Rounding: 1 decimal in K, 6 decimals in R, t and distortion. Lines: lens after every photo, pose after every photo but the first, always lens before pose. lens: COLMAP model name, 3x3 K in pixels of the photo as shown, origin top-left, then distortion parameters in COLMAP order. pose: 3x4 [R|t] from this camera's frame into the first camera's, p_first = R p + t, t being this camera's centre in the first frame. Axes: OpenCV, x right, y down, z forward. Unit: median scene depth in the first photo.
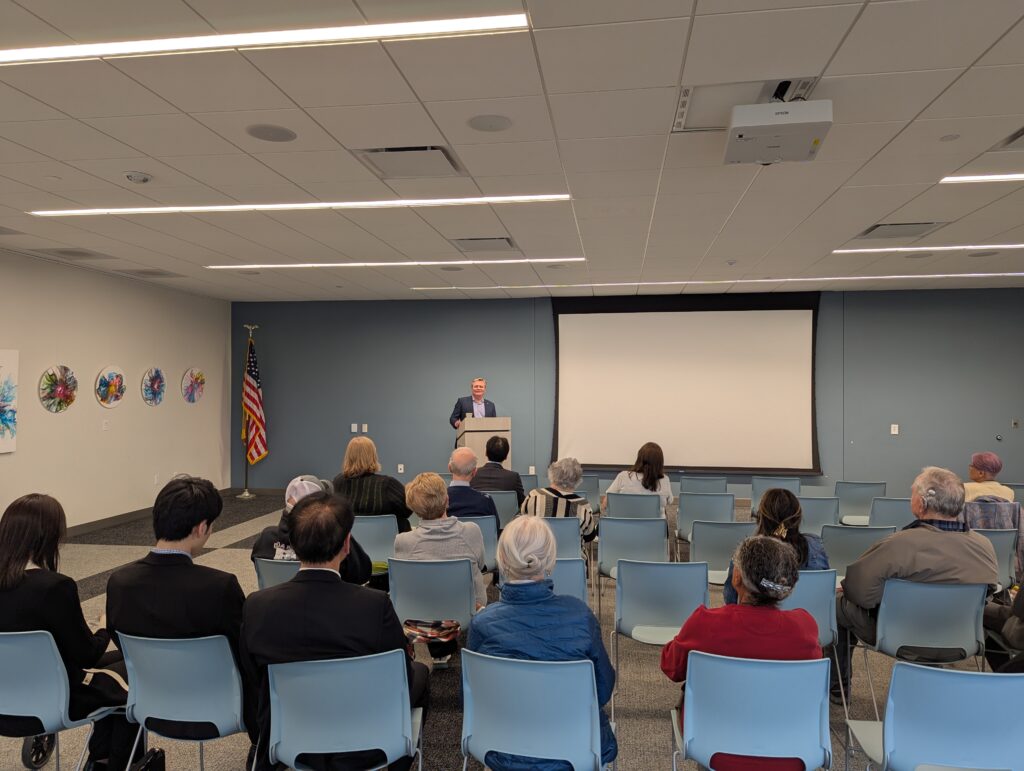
lens RADIAL K [[727.7, 0, 515.7], [0, 727.7, 386.1], [0, 0, 1]] dist [0.053467, -0.047351]
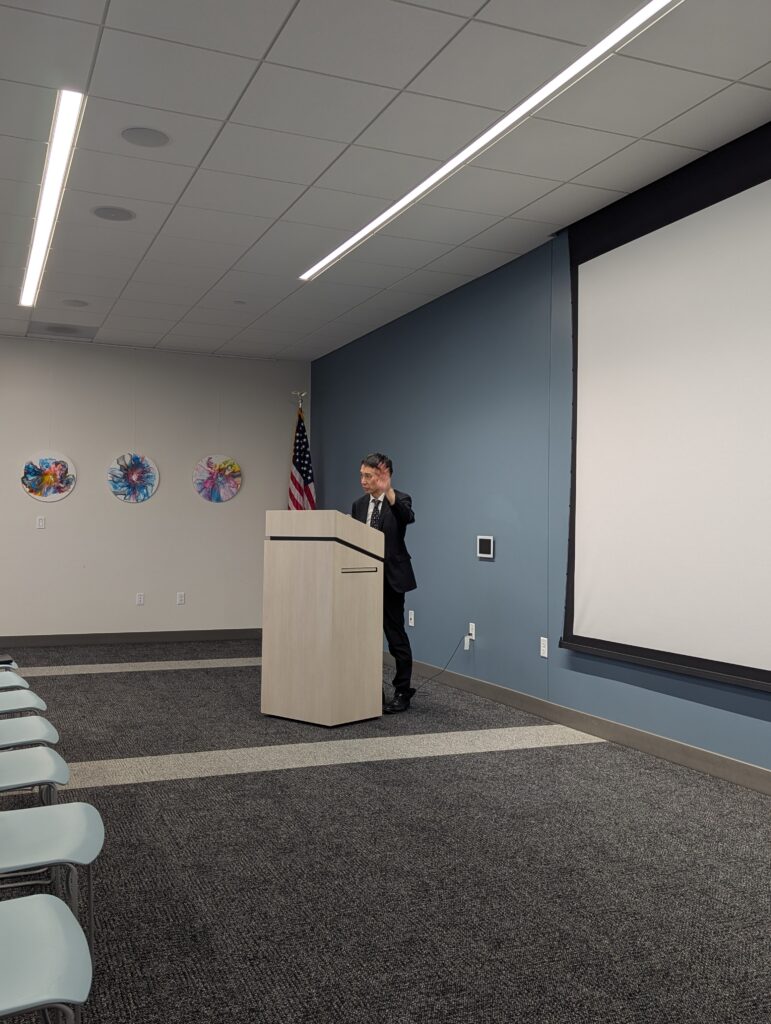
lens RADIAL K [[964.8, 0, 374.0], [0, 964.8, 509.9], [0, 0, 1]] dist [0.081047, -0.073411]
pose [[0.504545, -0.015026, -0.863254, 0.640349], [-0.006556, 0.999753, -0.021234, 0.066985], [0.863360, 0.016373, 0.504322, 0.867306]]
